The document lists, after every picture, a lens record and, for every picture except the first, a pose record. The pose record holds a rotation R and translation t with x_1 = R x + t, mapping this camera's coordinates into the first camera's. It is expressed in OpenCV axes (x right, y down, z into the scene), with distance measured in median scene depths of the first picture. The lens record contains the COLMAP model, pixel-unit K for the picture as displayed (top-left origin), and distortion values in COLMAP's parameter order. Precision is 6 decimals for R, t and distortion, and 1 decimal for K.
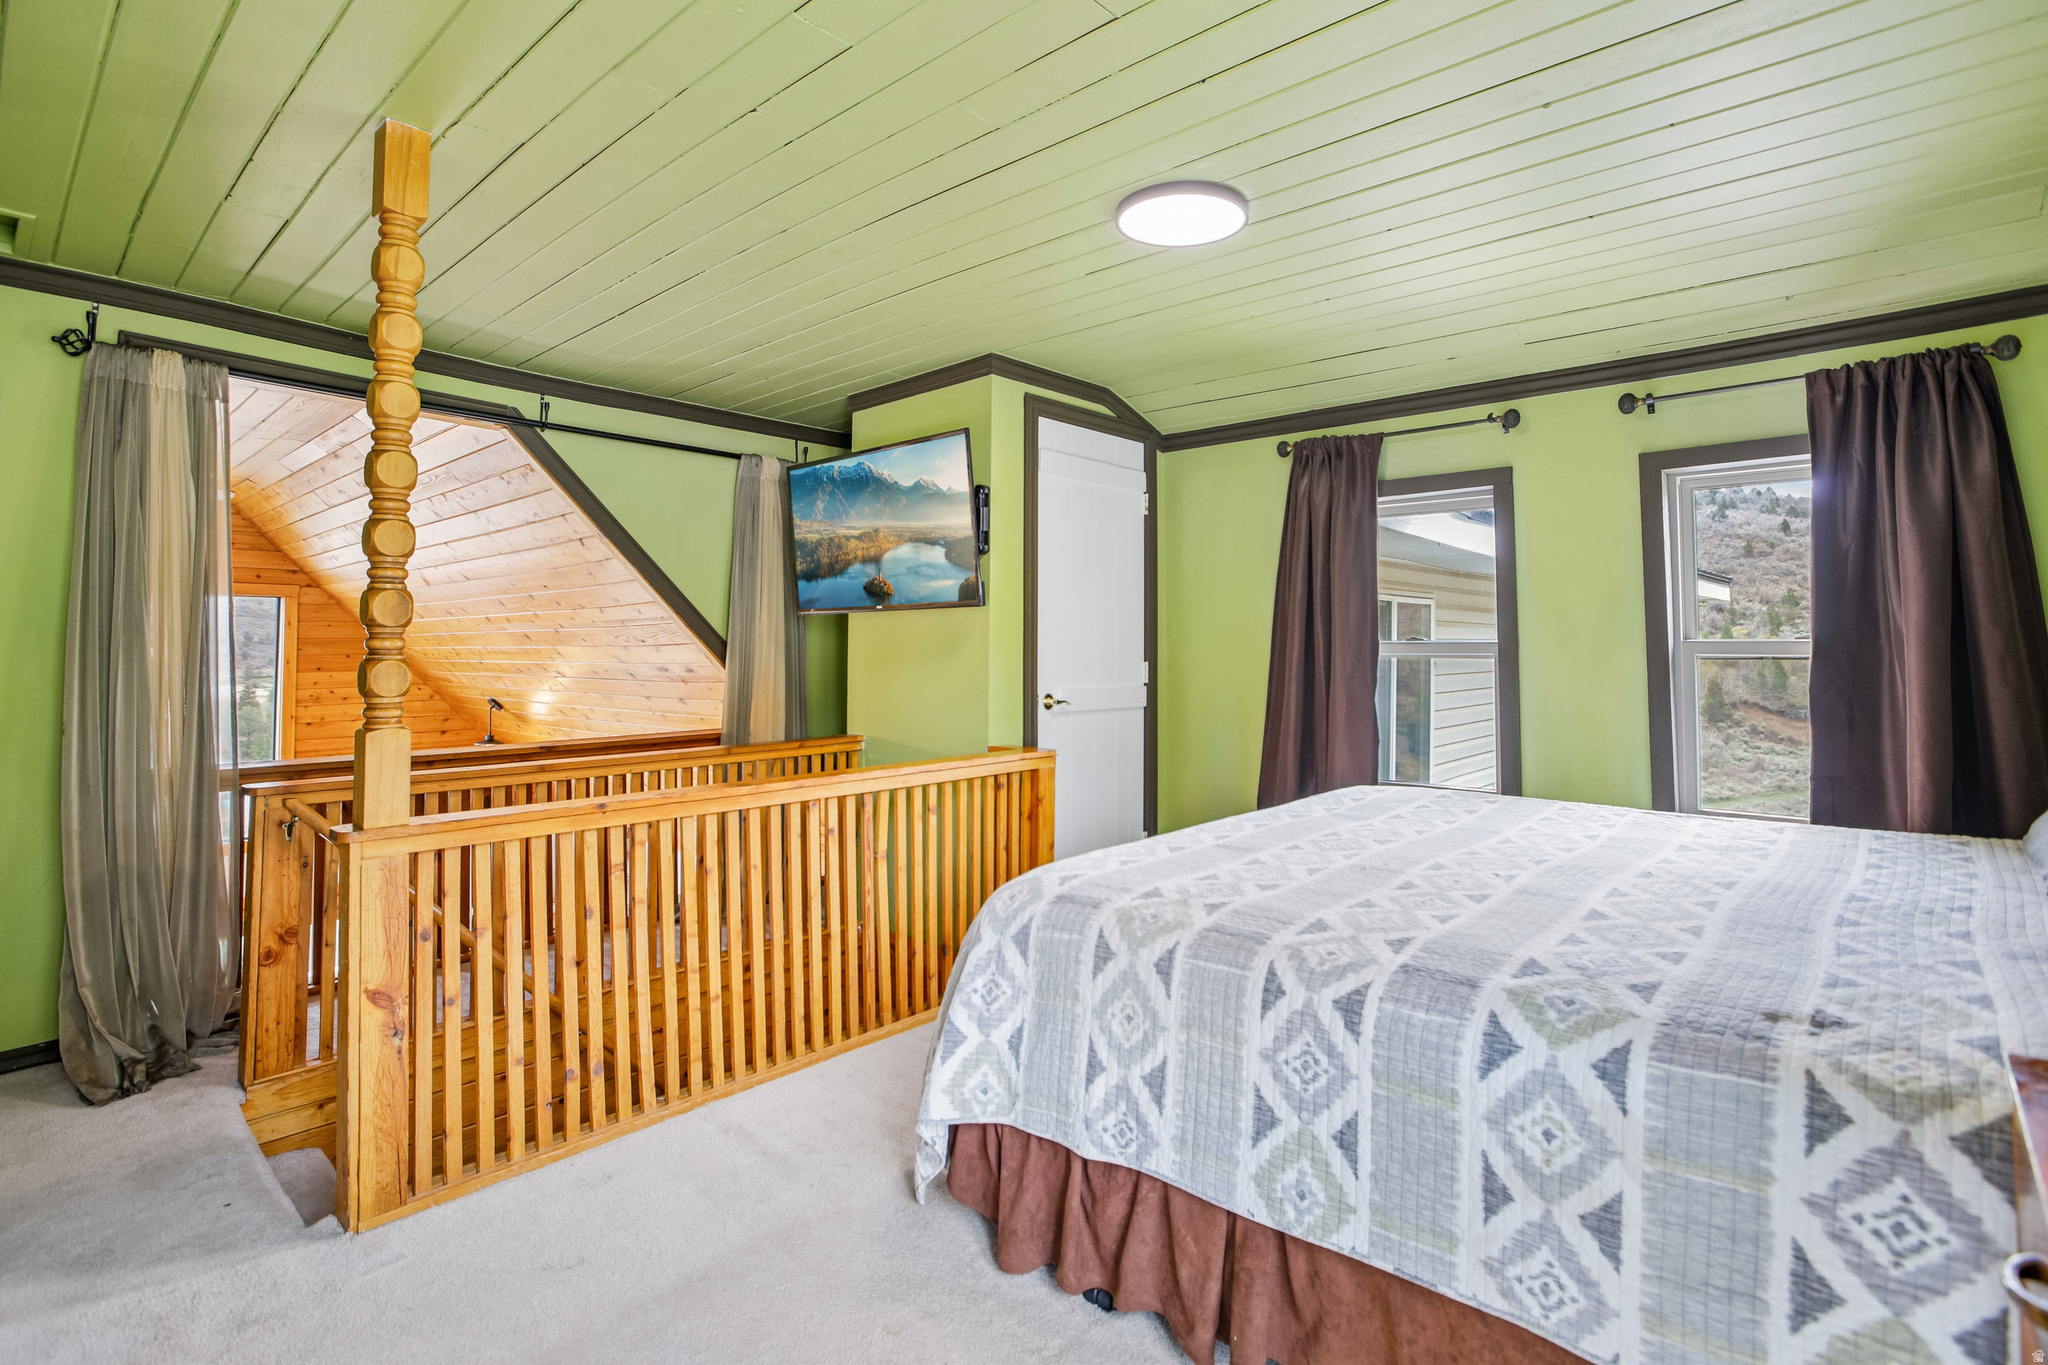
lens RADIAL K [[983.9, 0, 1041.0], [0, 983.9, 622.6], [0, 0, 1]] dist [-0.036126, 0.020808]
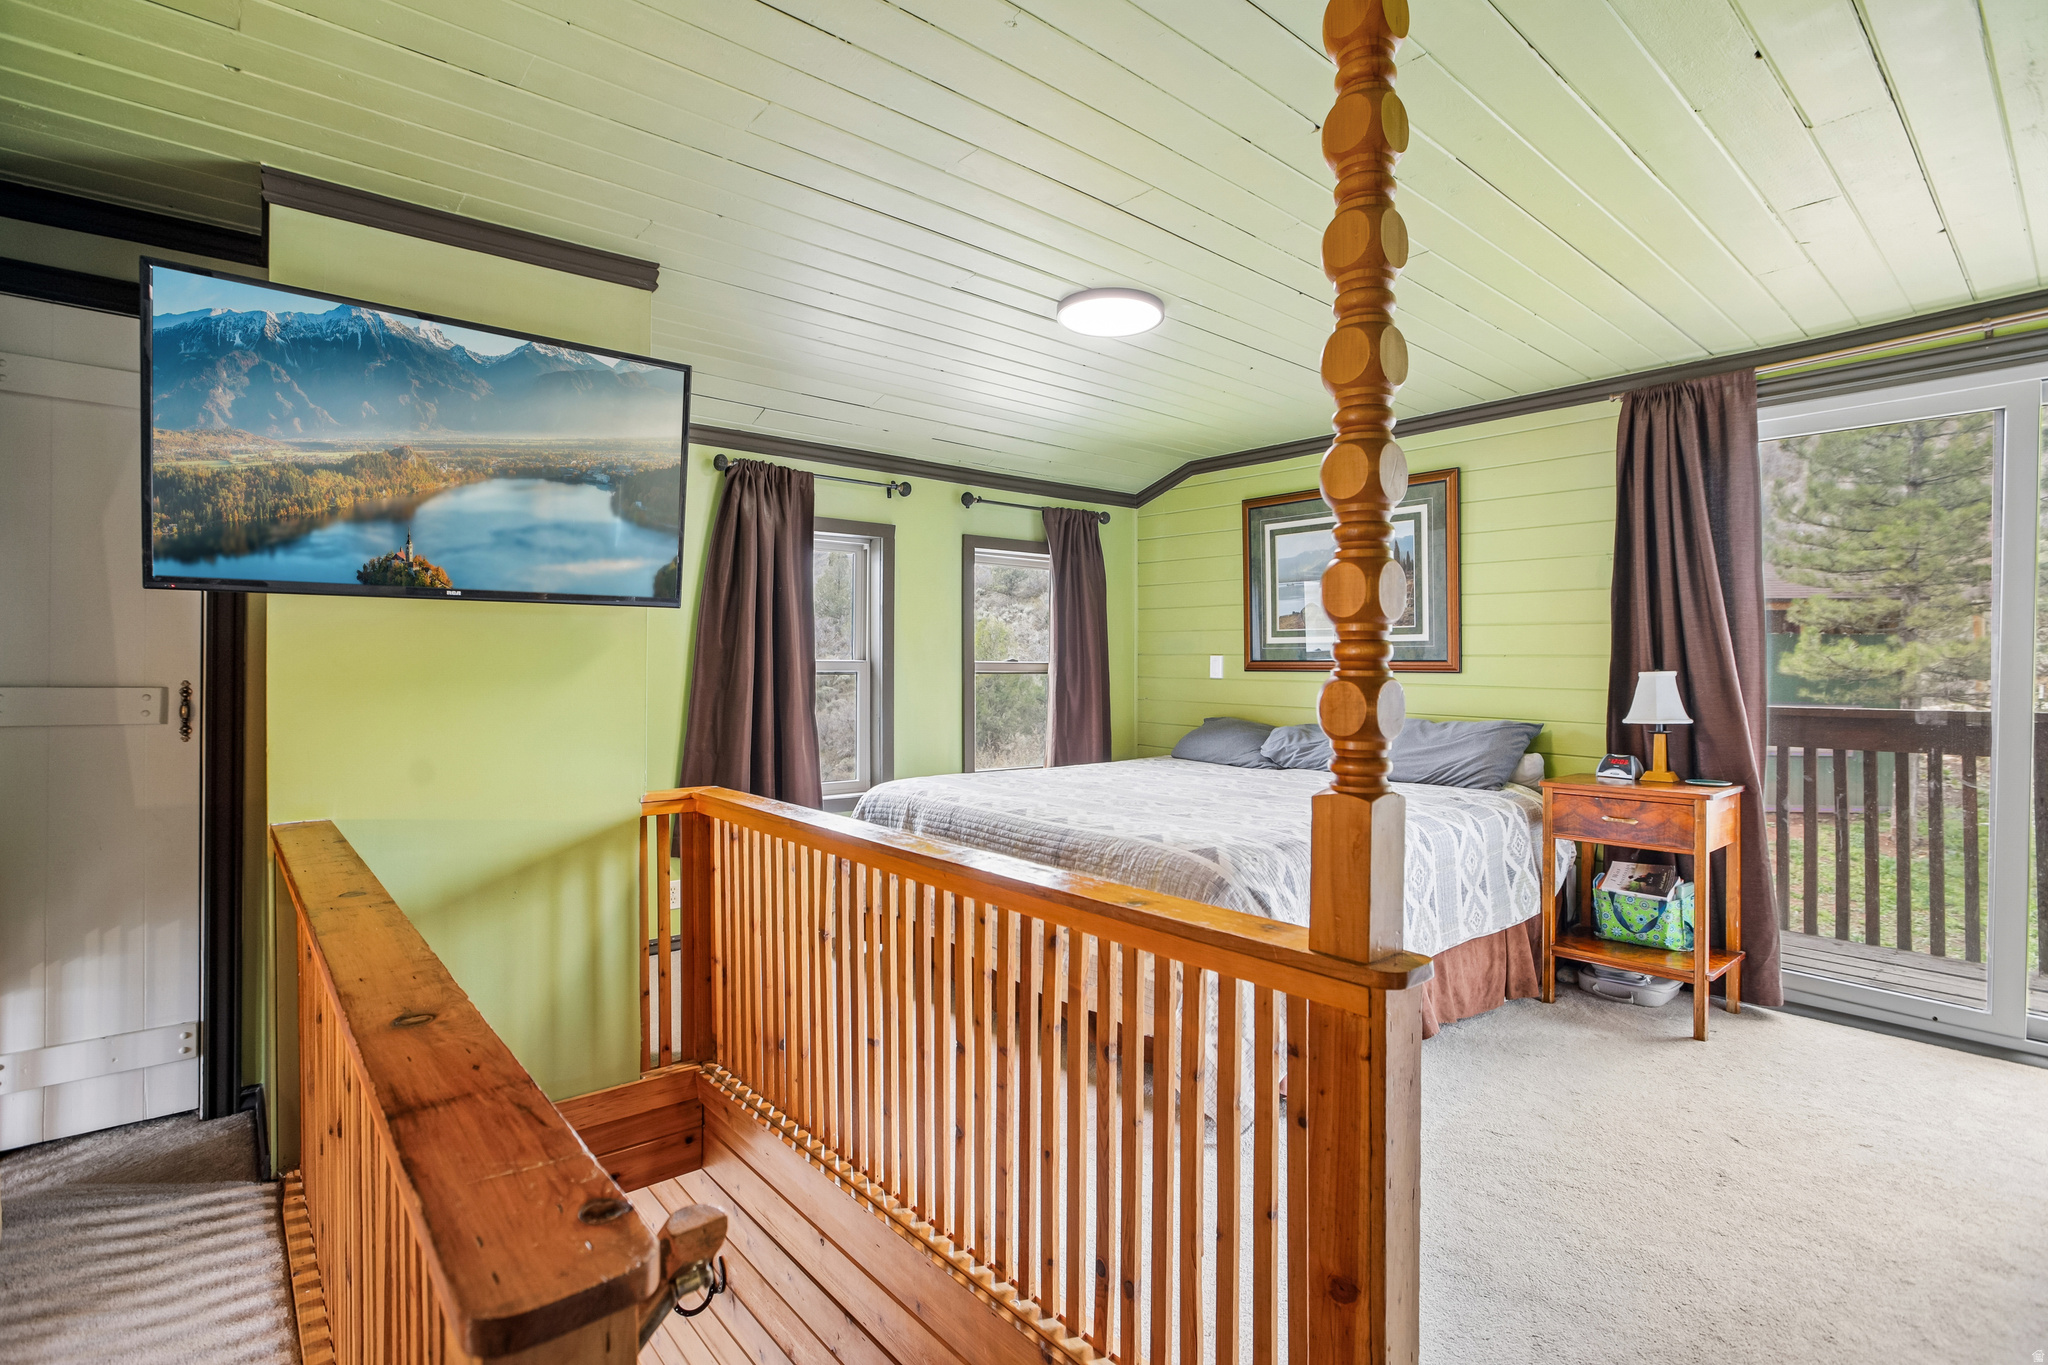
lens RADIAL K [[983.9, 0, 1006.4], [0, 983.9, 695.9], [0, 0, 1]] dist [-0.036126, 0.020808]
pose [[0.151542, -0.026976, 0.988083, -1.428766], [-0.025374, 0.999192, 0.031170, 0.034712], [-0.988125, -0.029795, 0.150735, 1.210926]]
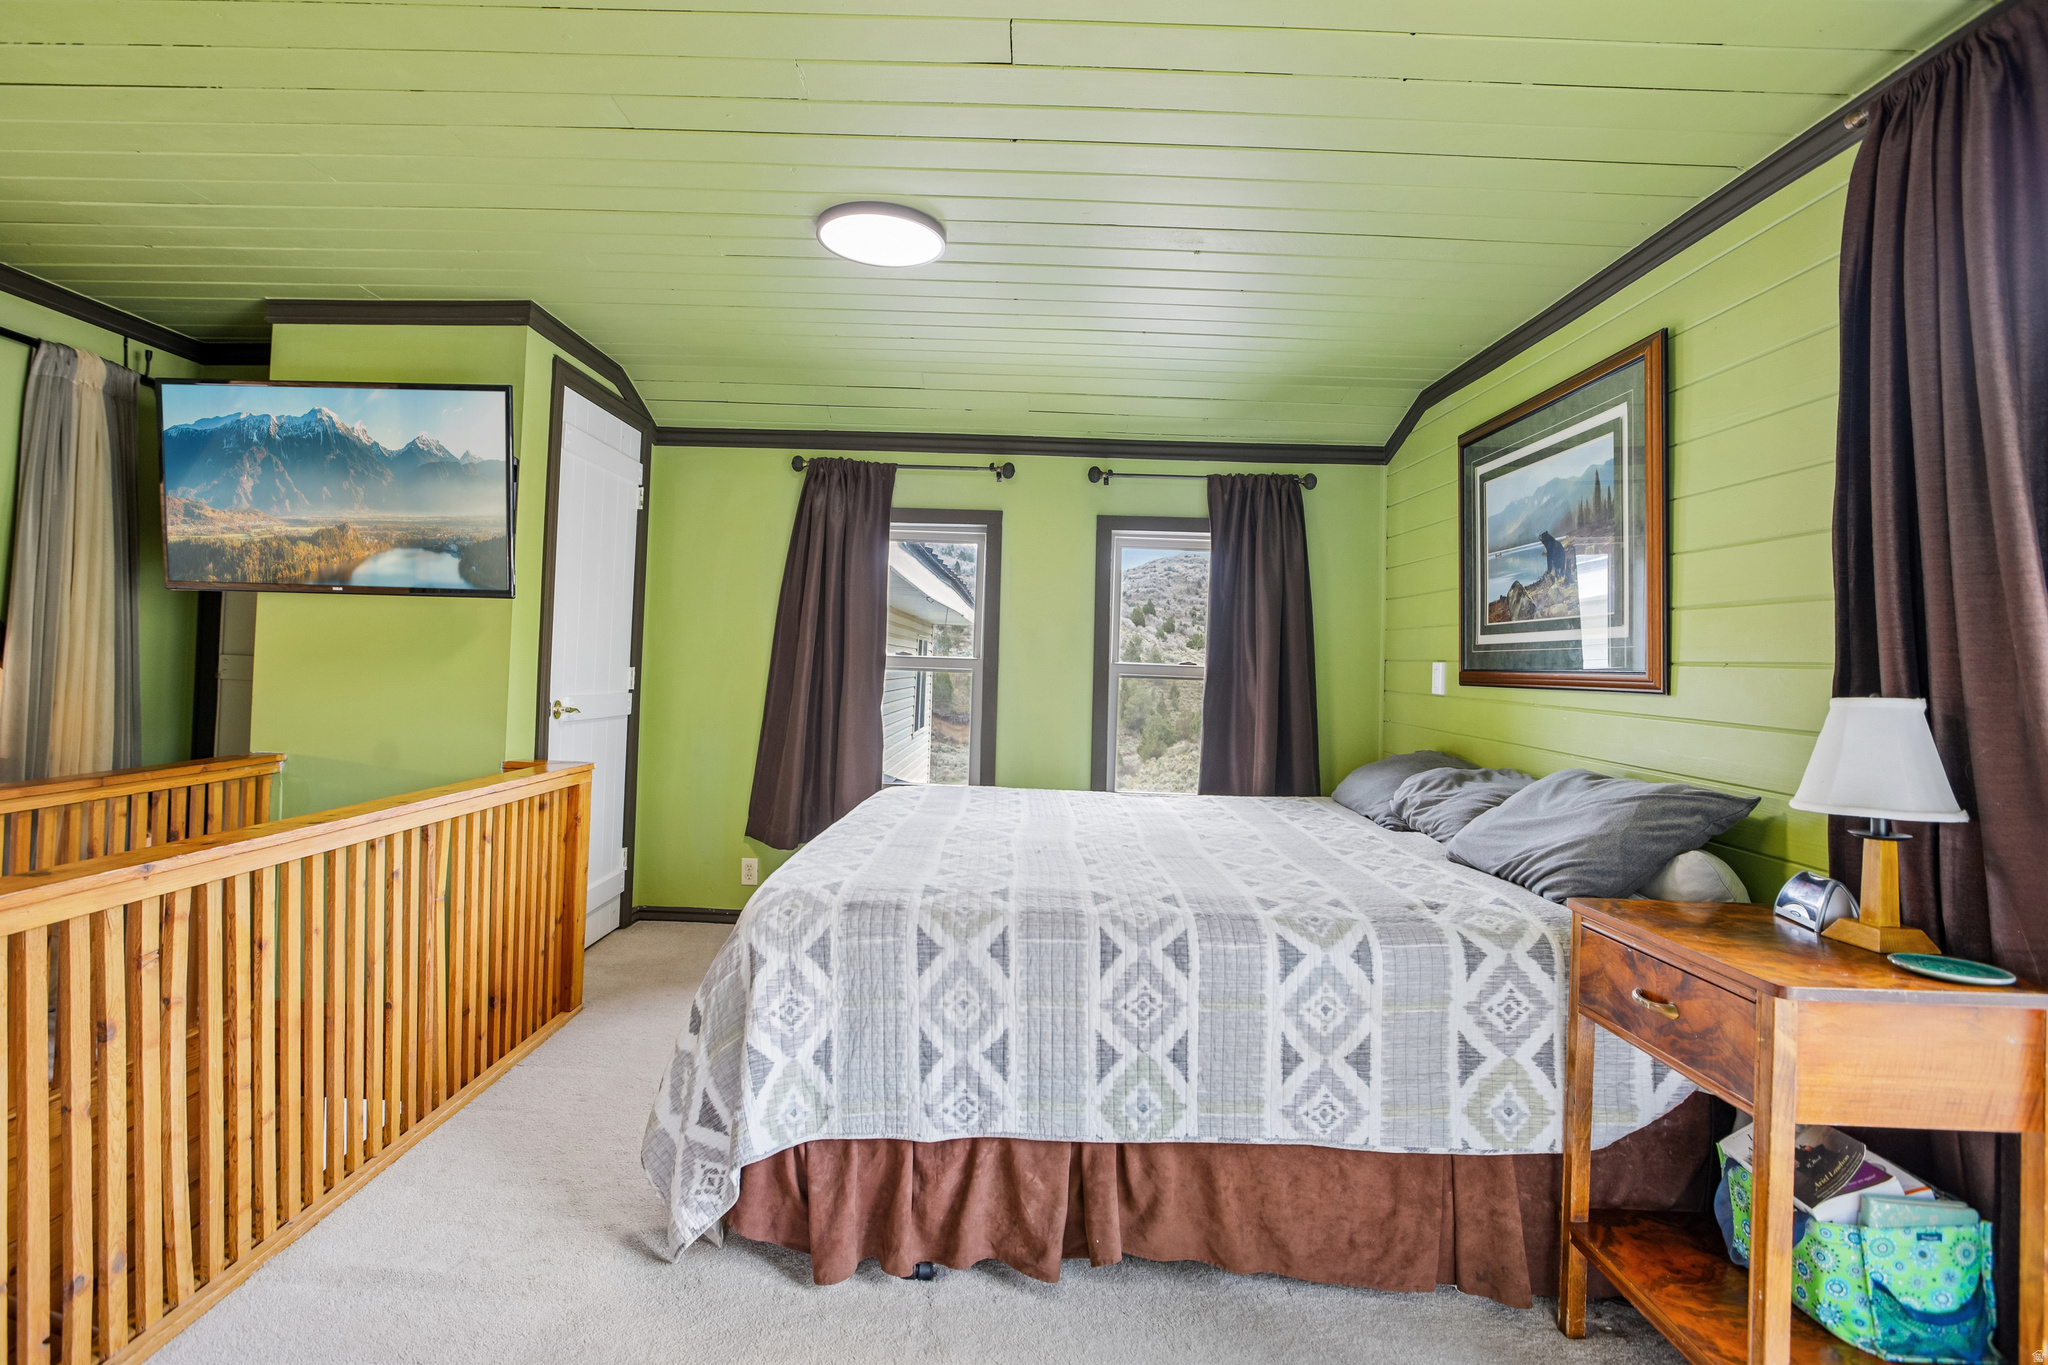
lens RADIAL K [[983.9, 0, 1000.4], [0, 983.9, 669.2], [0, 0, 1]] dist [-0.036126, 0.020808]
pose [[0.761990, 0.024504, 0.647125, -0.530888], [-0.050807, 0.998466, 0.022017, 0.009373], [-0.645592, -0.049655, 0.762066, 0.151712]]
